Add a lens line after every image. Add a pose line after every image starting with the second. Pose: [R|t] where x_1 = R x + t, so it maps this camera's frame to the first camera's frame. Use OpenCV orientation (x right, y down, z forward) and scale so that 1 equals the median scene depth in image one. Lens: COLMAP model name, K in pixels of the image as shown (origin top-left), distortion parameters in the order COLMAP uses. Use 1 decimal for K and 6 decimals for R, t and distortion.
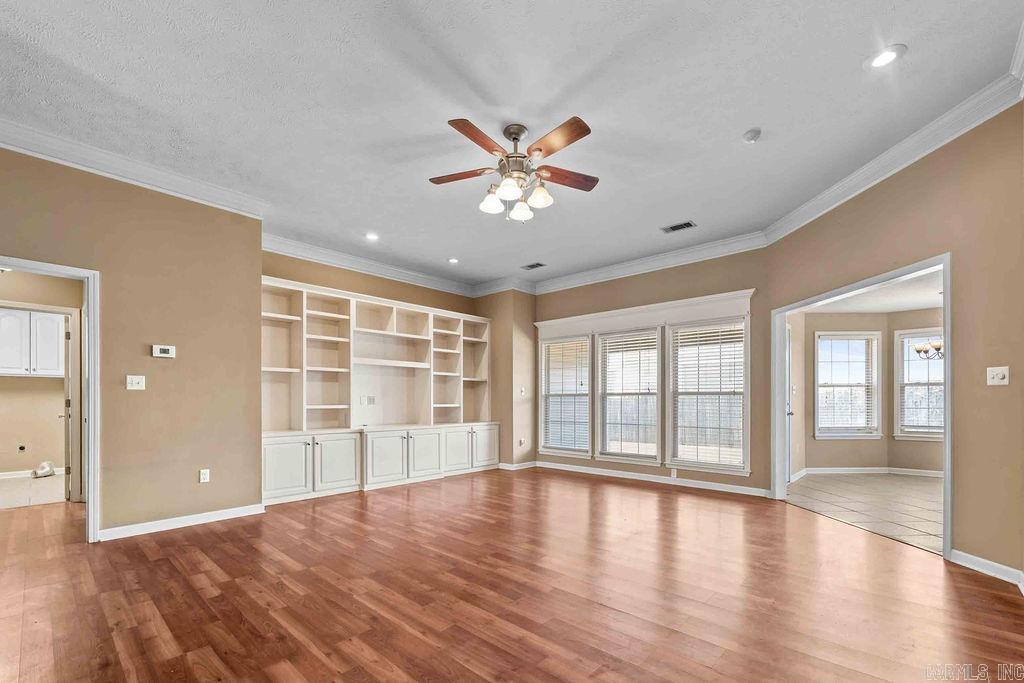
lens RADIAL K [[437.0, 0, 508.9], [0, 437.0, 398.5], [0, 0, 1]] dist [-0.001176, -0.000168]
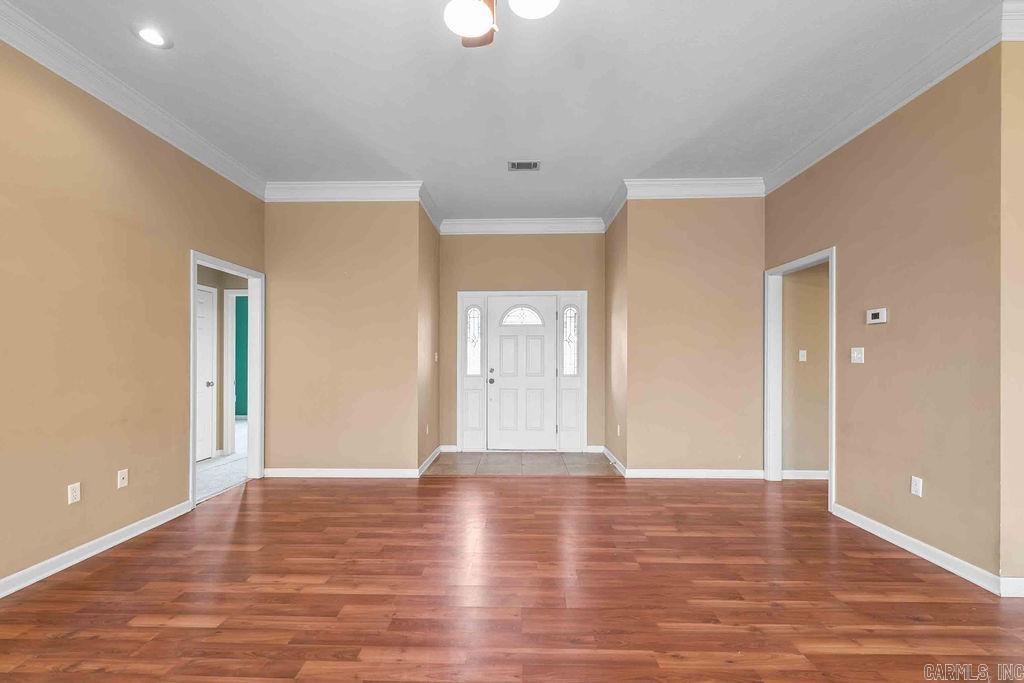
lens RADIAL K [[424.0, 0, 507.0], [0, 424.0, 358.4], [0, 0, 1]] dist [0.001780, -0.000226]
pose [[-0.757624, 0.001078, -0.652690, 0.144672], [0.005134, 0.999978, -0.004308, -0.016572], [0.652671, -0.006614, -0.757613, 0.657777]]
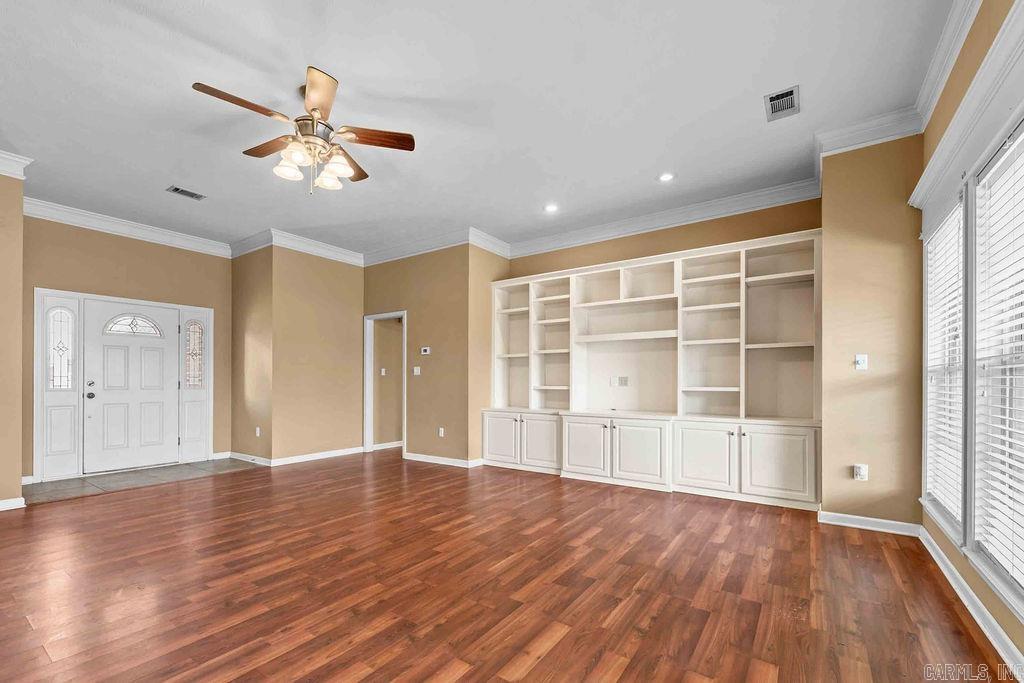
lens RADIAL K [[436.2, 0, 514.1], [0, 436.2, 381.8], [0, 0, 1]] dist [-0.000032, 0.000069]
pose [[0.141605, 0.002342, -0.989920, 0.485618], [0.004160, 0.999987, 0.002961, 0.001602], [0.989915, -0.004537, 0.141593, 0.626278]]
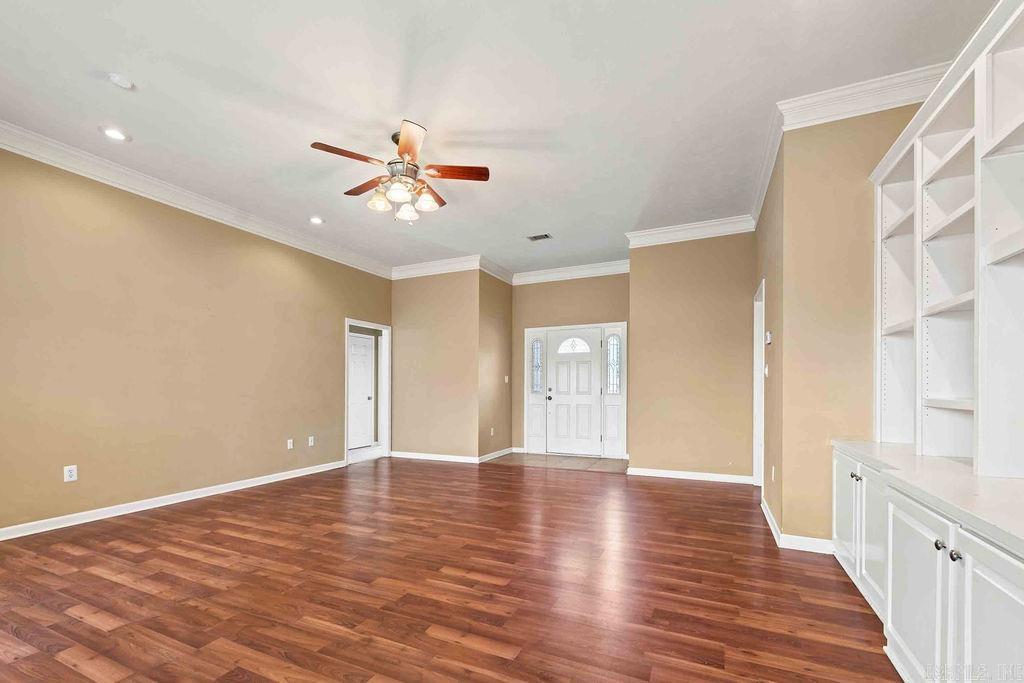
lens RADIAL K [[438.2, 0, 506.6], [0, 438.2, 384.9], [0, 0, 1]] dist [0.000034, -0.000084]
pose [[-0.955164, 0.002051, -0.296070, 0.044540], [0.005696, 0.999918, -0.011450, 0.003634], [0.296022, -0.012623, -0.955098, 1.019269]]
